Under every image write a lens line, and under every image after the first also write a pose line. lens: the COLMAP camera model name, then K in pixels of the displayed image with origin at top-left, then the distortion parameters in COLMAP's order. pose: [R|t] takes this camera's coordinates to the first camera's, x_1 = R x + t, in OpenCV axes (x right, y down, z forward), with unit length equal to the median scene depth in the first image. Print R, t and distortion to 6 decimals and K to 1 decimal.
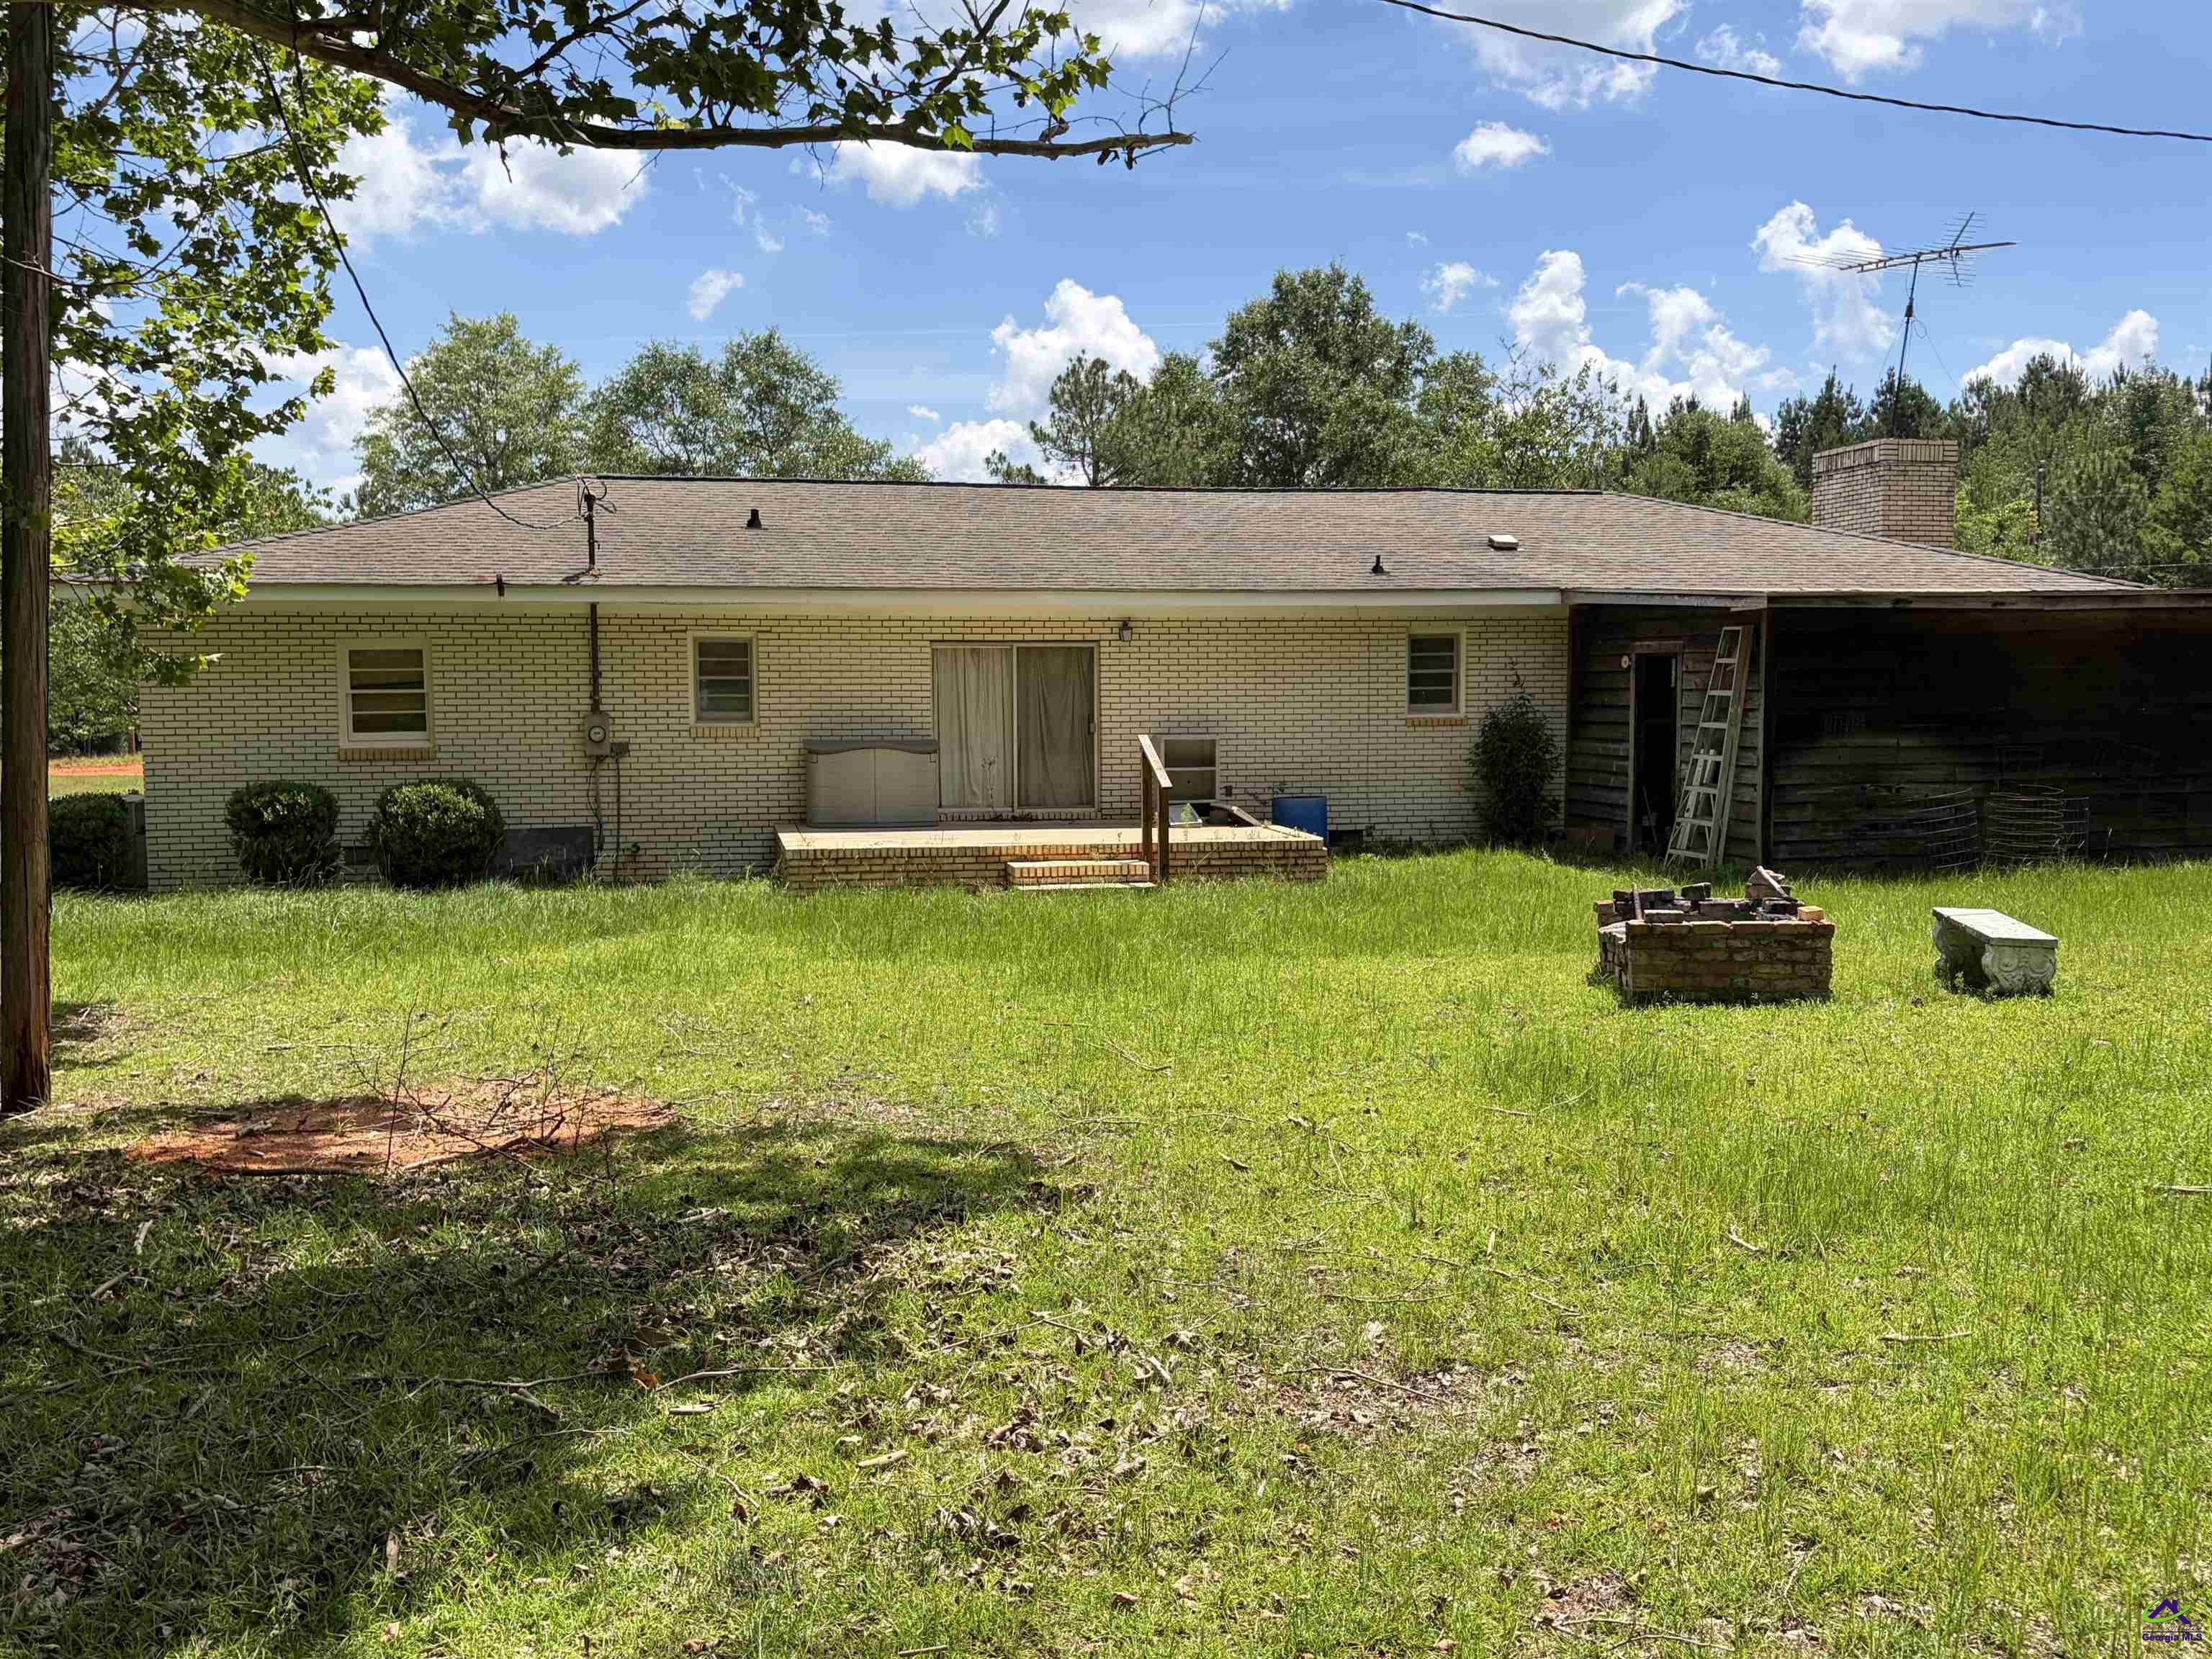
lens RADIAL K [[2089.4, 0, 1106.9], [0, 2089.4, 880.0], [0, 0, 1]] dist [0.057736, -0.033637]
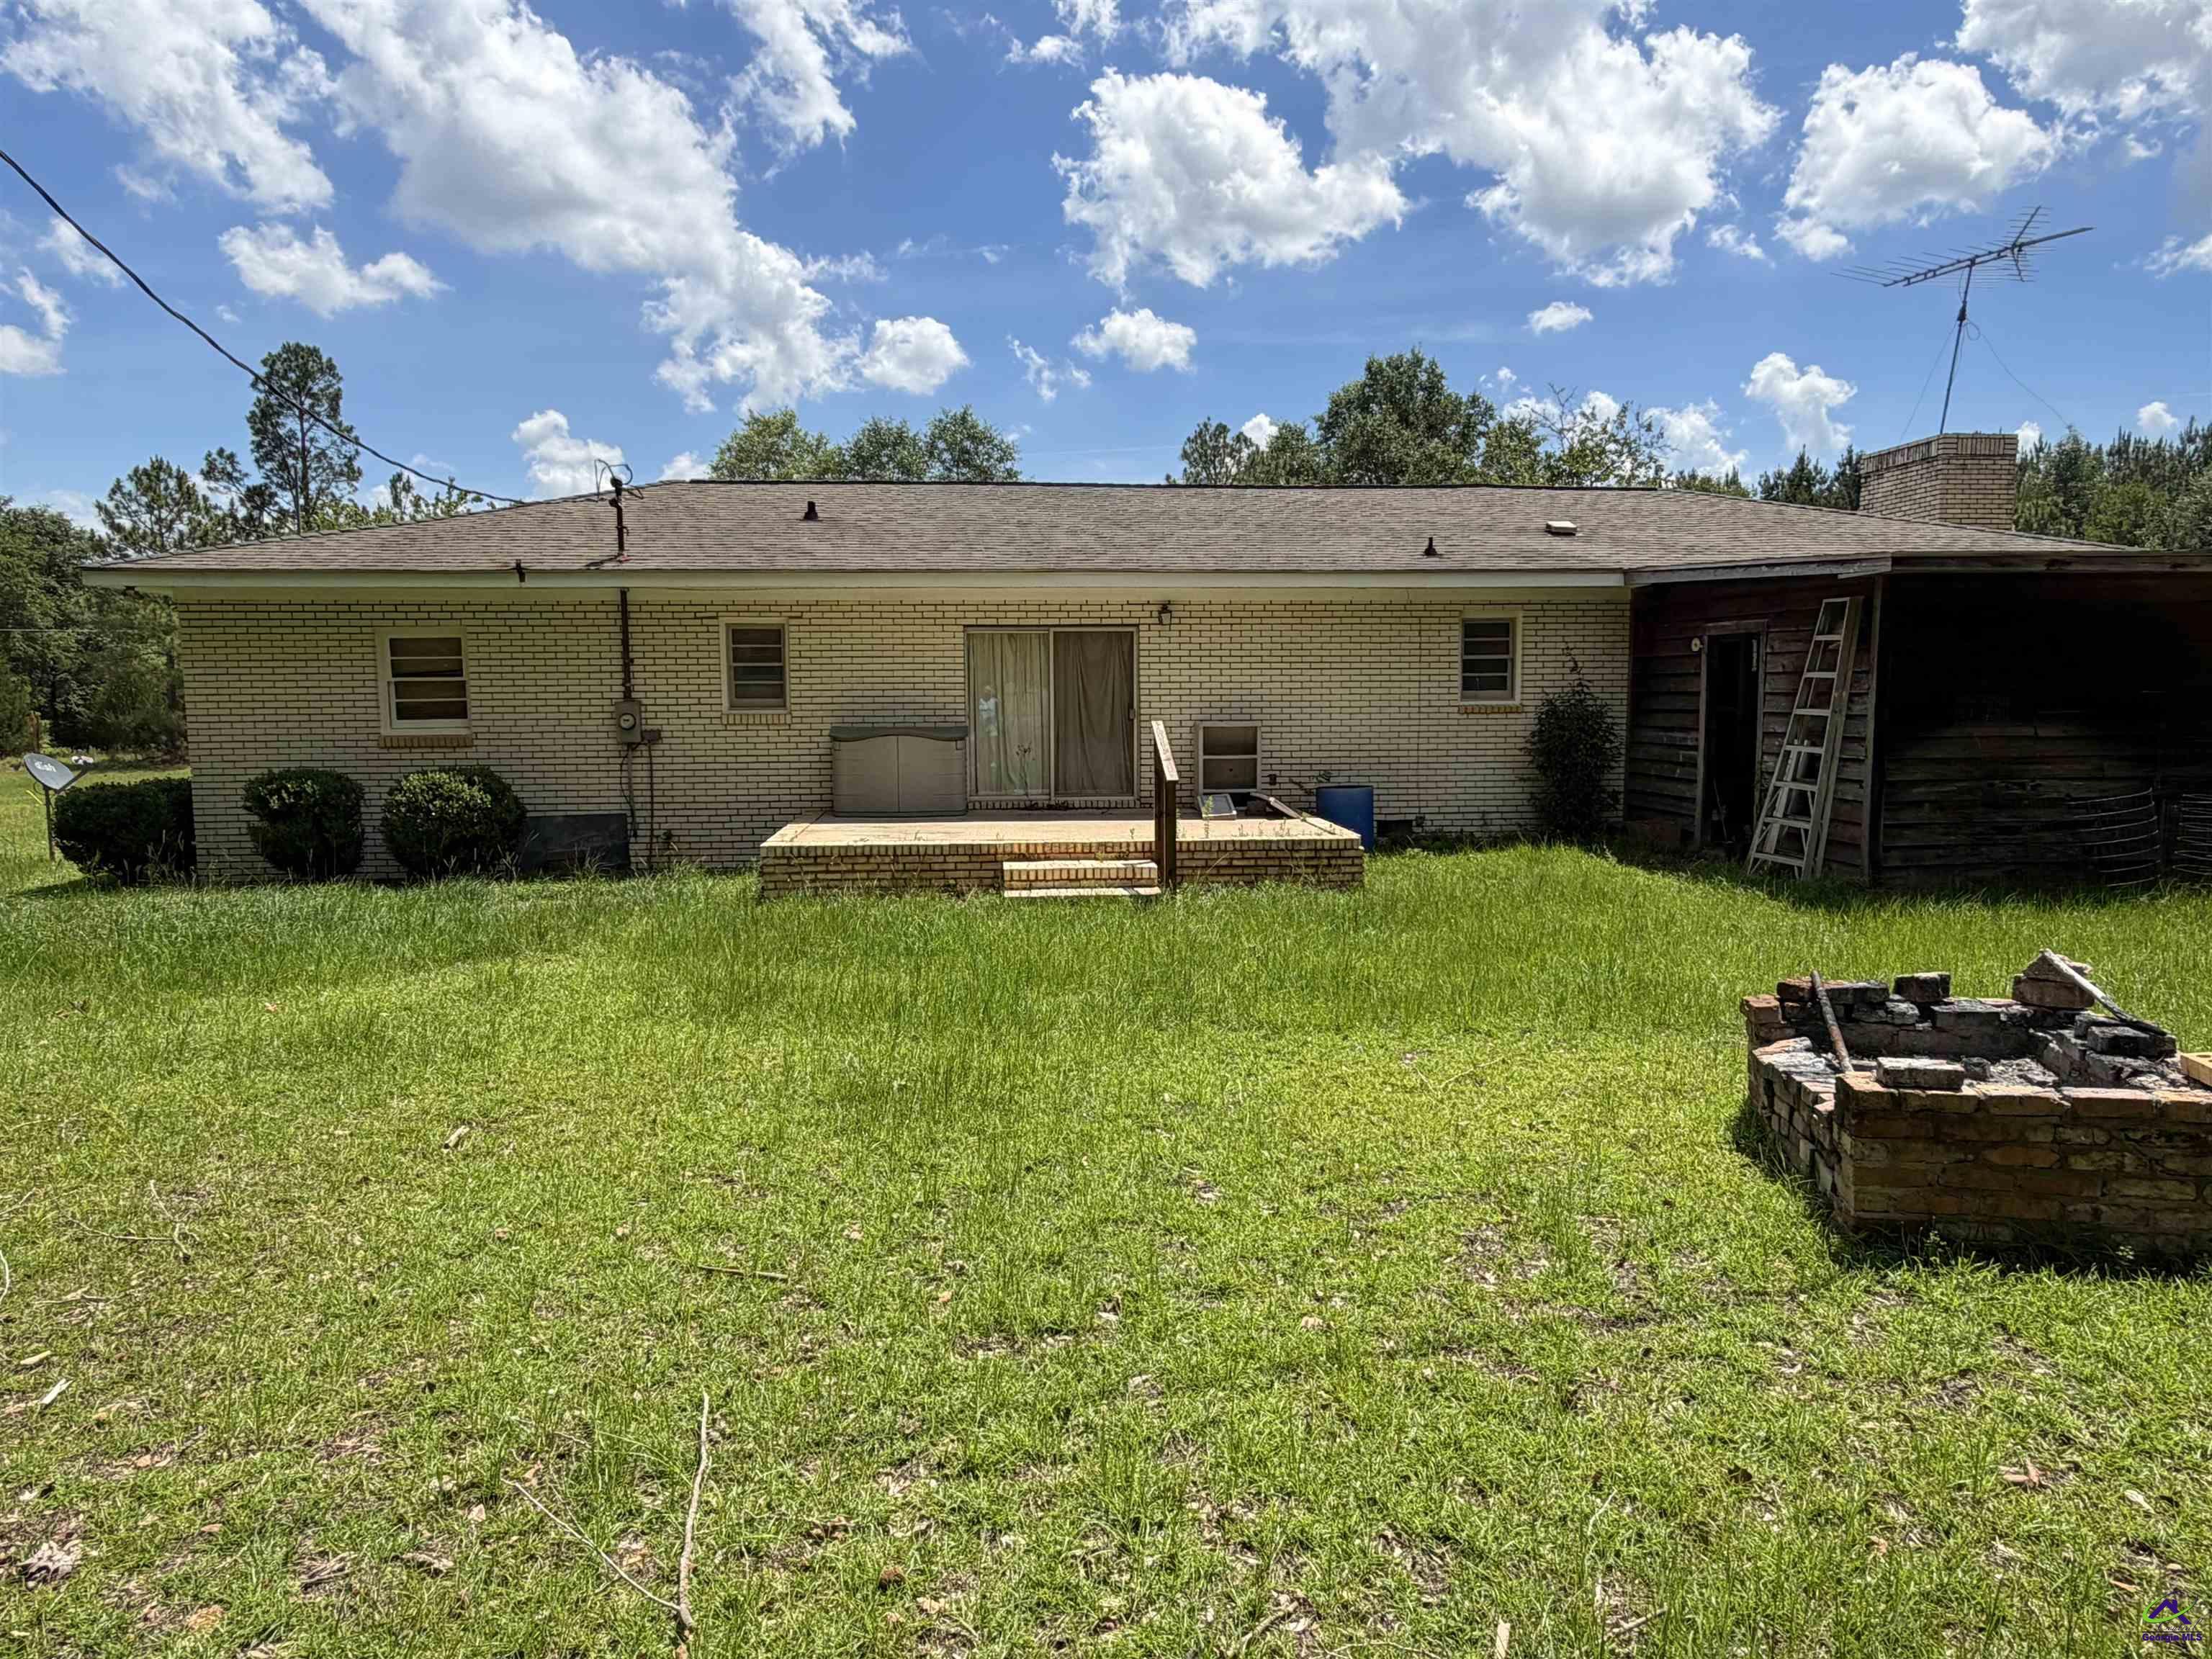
lens RADIAL K [[1445.5, 0, 1106.0], [0, 1445.5, 829.5], [0, 0, 1]] dist [-0.001536, 0.000386]
pose [[0.994230, 0.009040, -0.106885, 0.055410], [-0.008667, 0.999955, 0.003953, -0.022188], [0.106916, -0.003004, 0.994264, 0.332128]]
